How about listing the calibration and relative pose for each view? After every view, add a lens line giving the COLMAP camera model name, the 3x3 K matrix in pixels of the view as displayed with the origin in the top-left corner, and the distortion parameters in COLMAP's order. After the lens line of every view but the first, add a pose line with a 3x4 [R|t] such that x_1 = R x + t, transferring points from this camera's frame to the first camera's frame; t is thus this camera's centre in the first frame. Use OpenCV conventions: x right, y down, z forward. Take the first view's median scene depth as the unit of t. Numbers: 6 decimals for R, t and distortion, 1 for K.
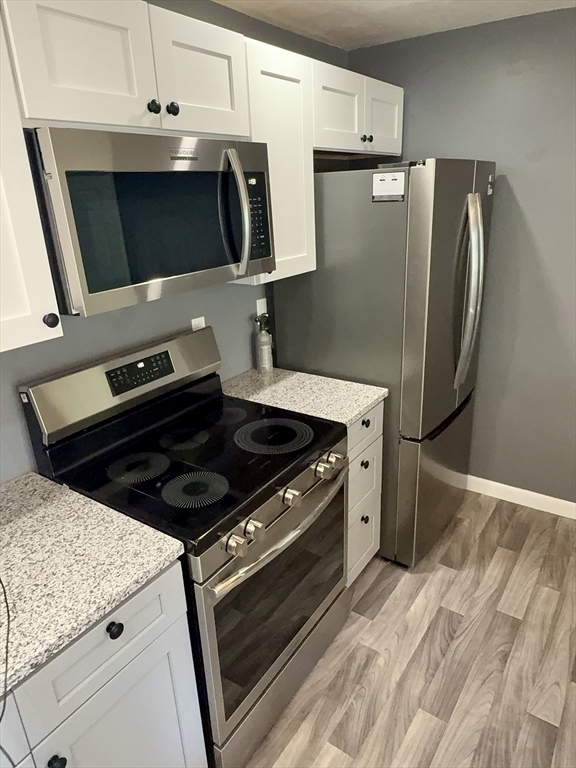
lens RADIAL K [[508.8, 0, 282.9], [0, 508.8, 386.4], [0, 0, 1]] dist [-0.004725, -0.004315]
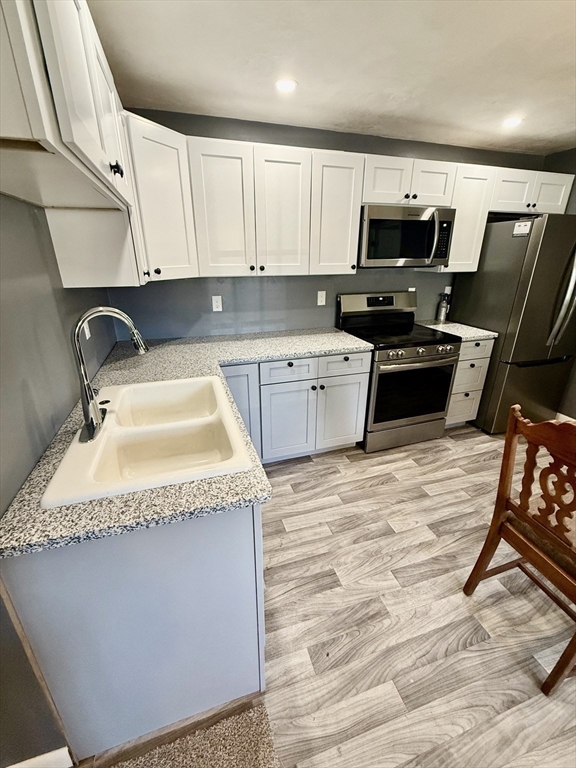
lens RADIAL K [[323.2, 0, 290.3], [0, 323.2, 381.8], [0, 0, 1]] dist [0.000074, -0.000866]
pose [[0.802877, 0.258289, -0.537285, 0.331907], [-0.241886, 0.964887, 0.102393, 0.300542], [0.544866, 0.047753, 0.837162, -0.582368]]
